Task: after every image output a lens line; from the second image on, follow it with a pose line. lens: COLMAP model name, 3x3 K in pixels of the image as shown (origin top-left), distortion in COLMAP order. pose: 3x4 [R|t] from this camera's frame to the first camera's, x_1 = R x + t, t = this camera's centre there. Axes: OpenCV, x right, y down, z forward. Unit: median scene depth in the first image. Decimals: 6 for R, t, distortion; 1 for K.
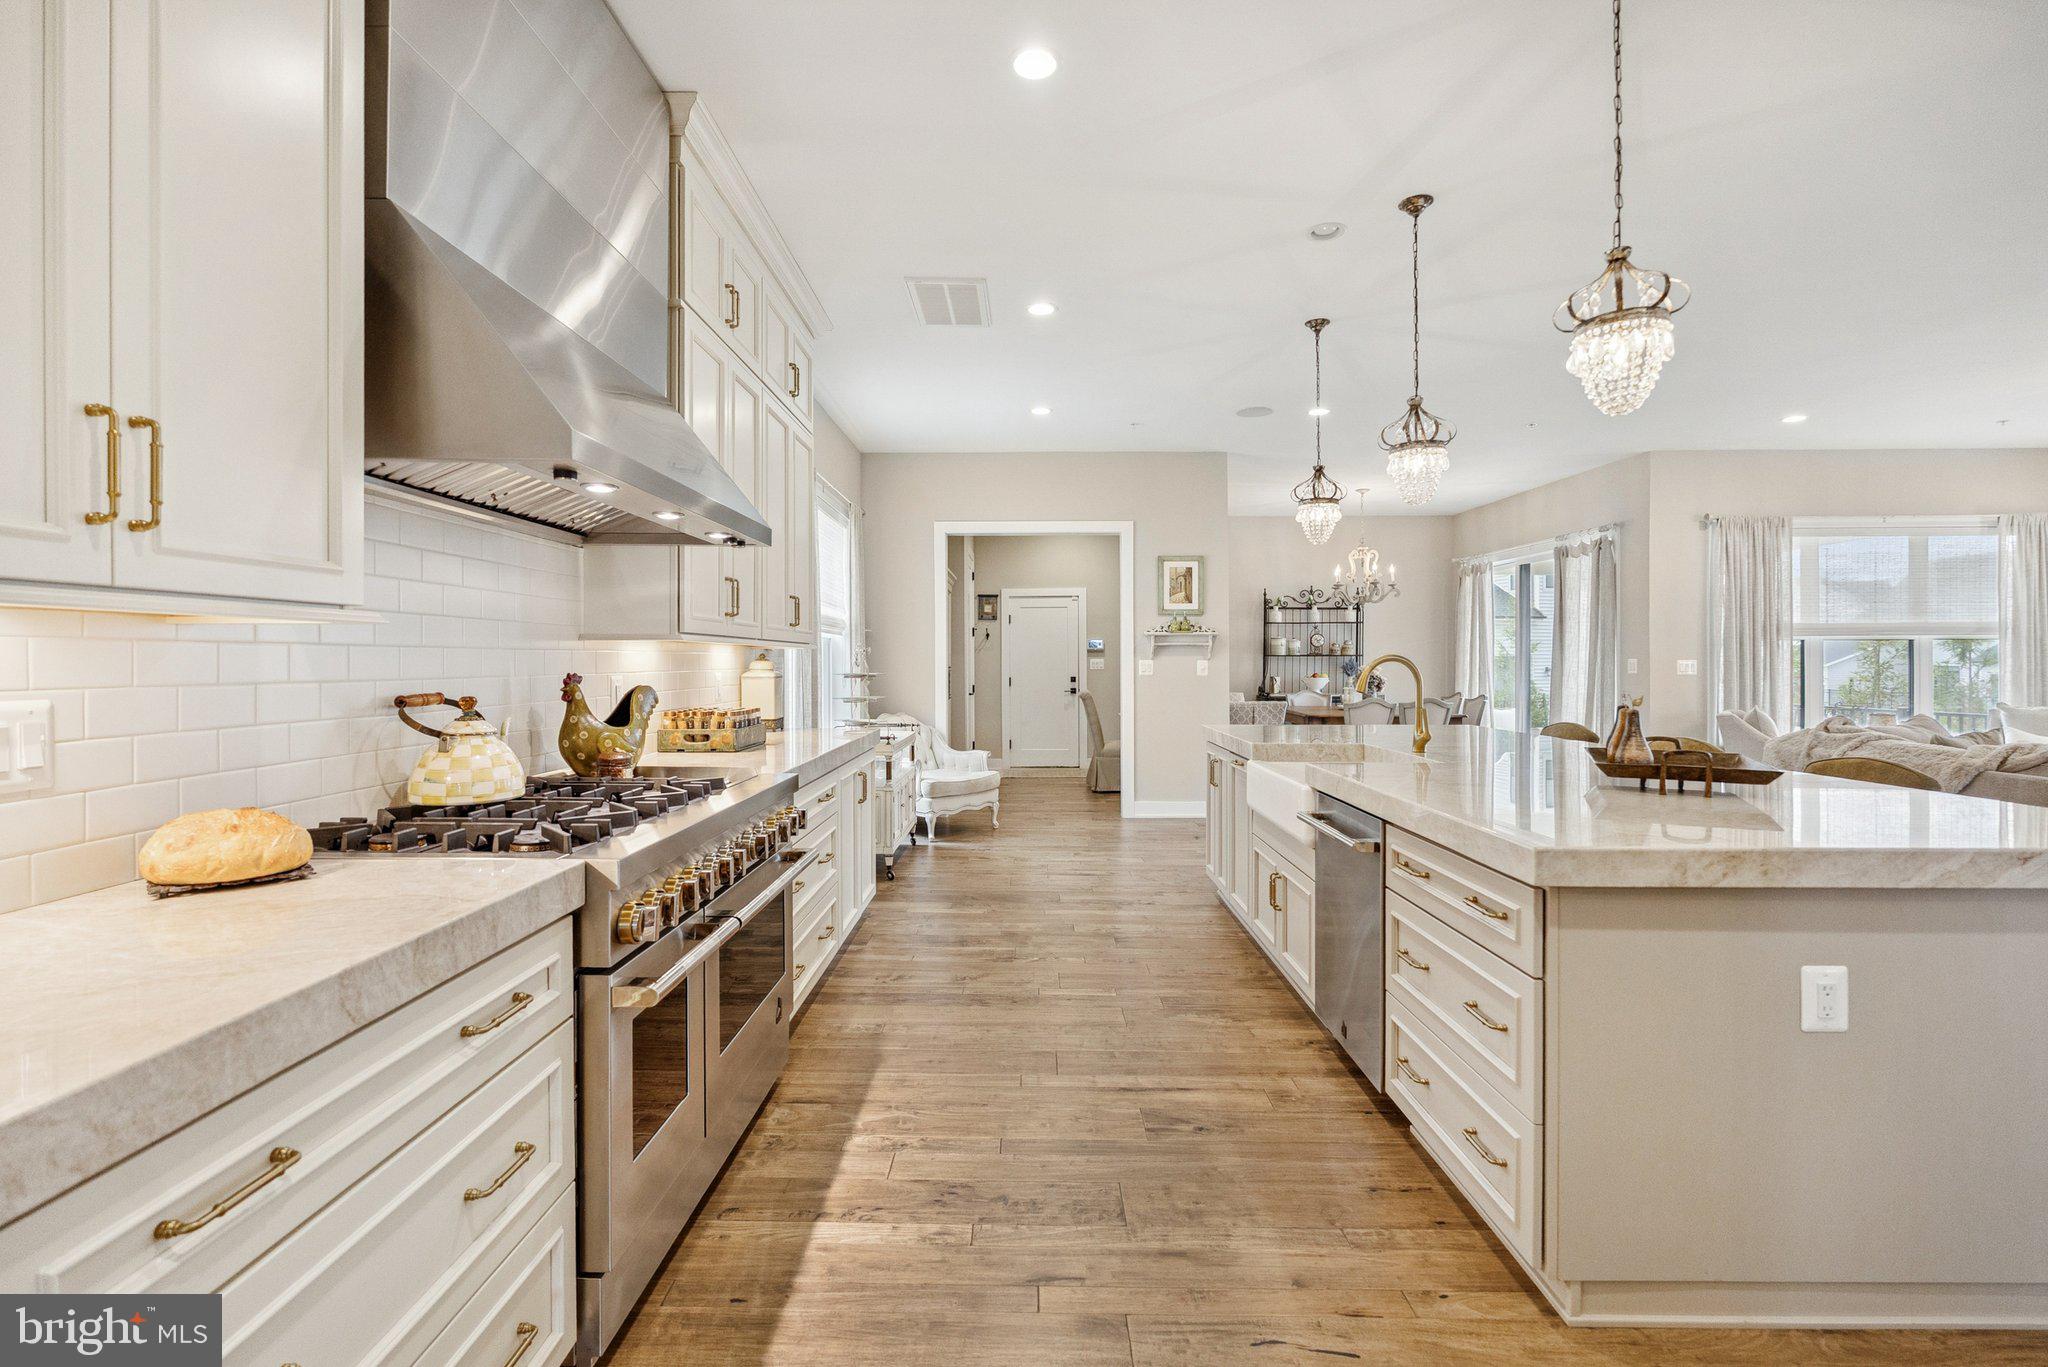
lens RADIAL K [[902.0, 0, 1016.7], [0, 902.0, 653.2], [0, 0, 1]] dist [-0.000652, -0.000084]
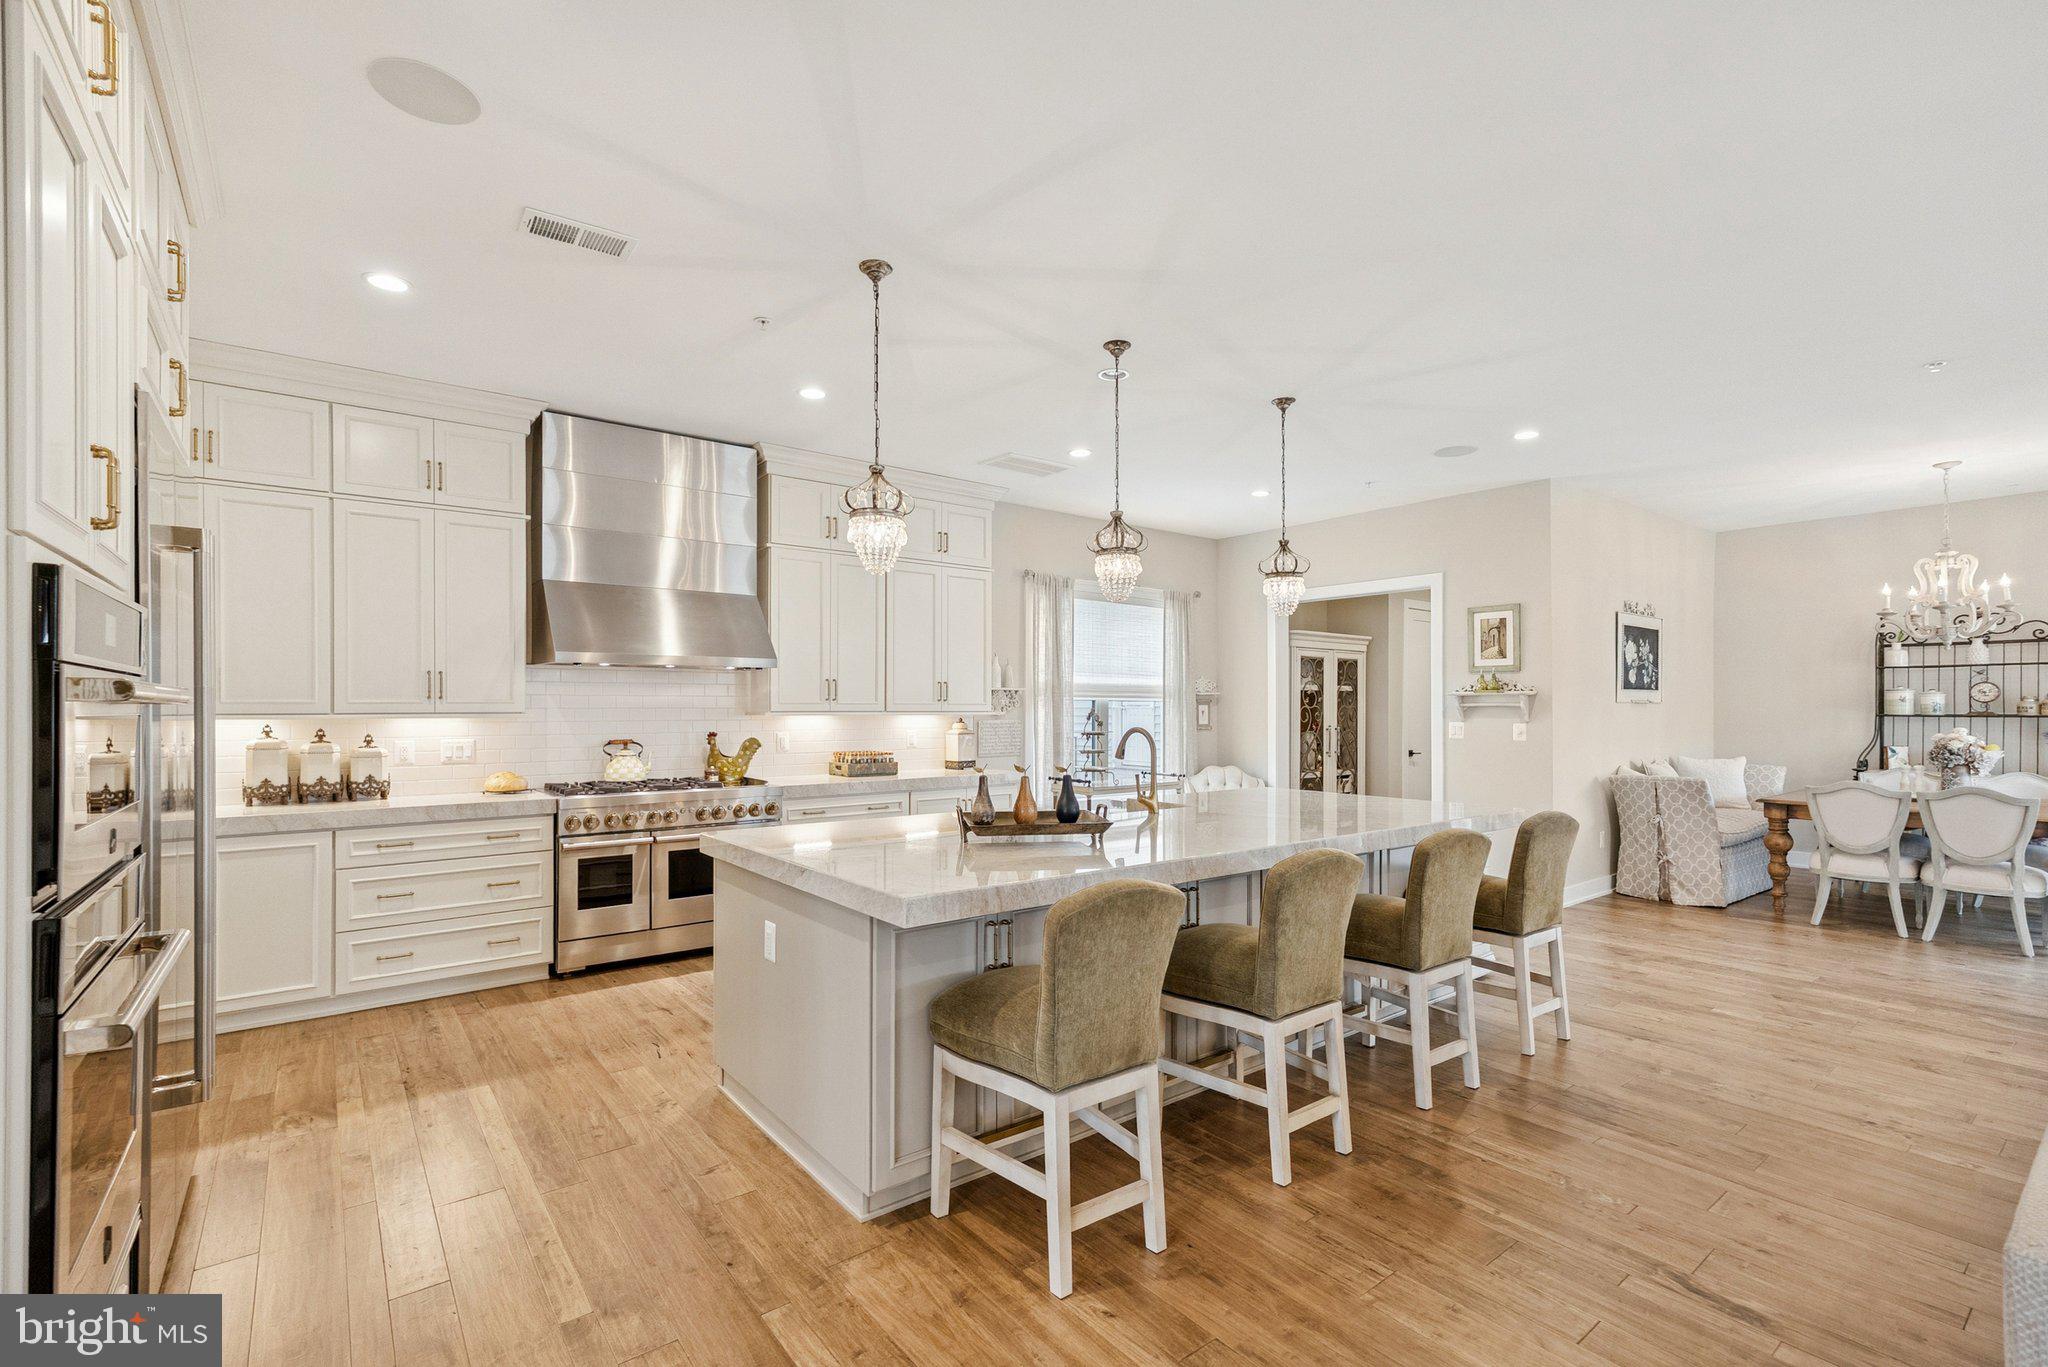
lens RADIAL K [[914.6, 0, 1017.8], [0, 914.6, 704.7], [0, 0, 1]] dist [0.001055, 0.000354]
pose [[0.625732, -0.000196, -0.780038, 0.593171], [0.005303, 0.999978, 0.004002, -0.016438], [0.780020, -0.006641, 0.625719, 0.068270]]
